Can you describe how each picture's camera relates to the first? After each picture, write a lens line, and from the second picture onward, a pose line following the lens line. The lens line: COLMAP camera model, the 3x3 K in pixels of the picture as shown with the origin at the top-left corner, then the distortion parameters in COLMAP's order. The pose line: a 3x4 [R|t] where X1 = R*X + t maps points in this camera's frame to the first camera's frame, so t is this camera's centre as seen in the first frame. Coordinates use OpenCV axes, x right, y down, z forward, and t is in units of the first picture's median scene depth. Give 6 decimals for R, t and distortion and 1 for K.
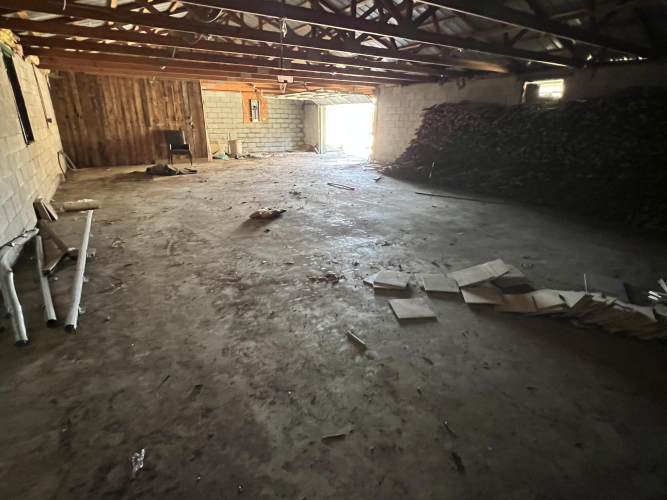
lens RADIAL K [[354.9, 0, 333.5], [0, 354.9, 250.0], [0, 0, 1]] dist [-0.000230, -0.000608]
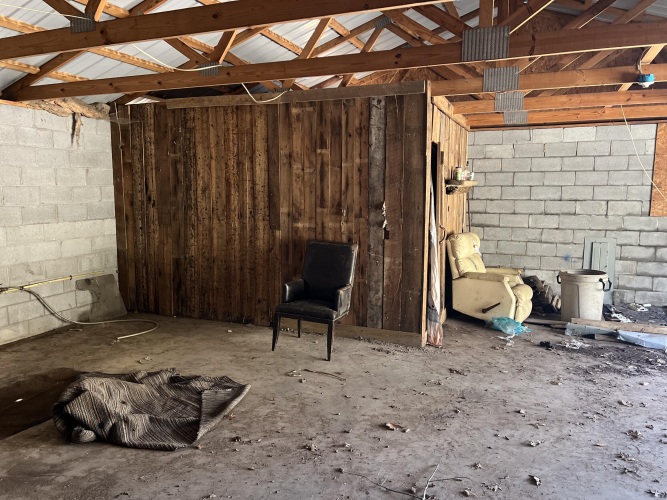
lens RADIAL K [[504.2, 0, 337.6], [0, 504.2, 251.1], [0, 0, 1]] dist [0.064987, -0.073038]
pose [[0.577854, 0.092389, -0.810894, -0.067107], [-0.277410, 0.956649, -0.088691, -0.310442], [0.767547, 0.276201, 0.578433, 0.787634]]
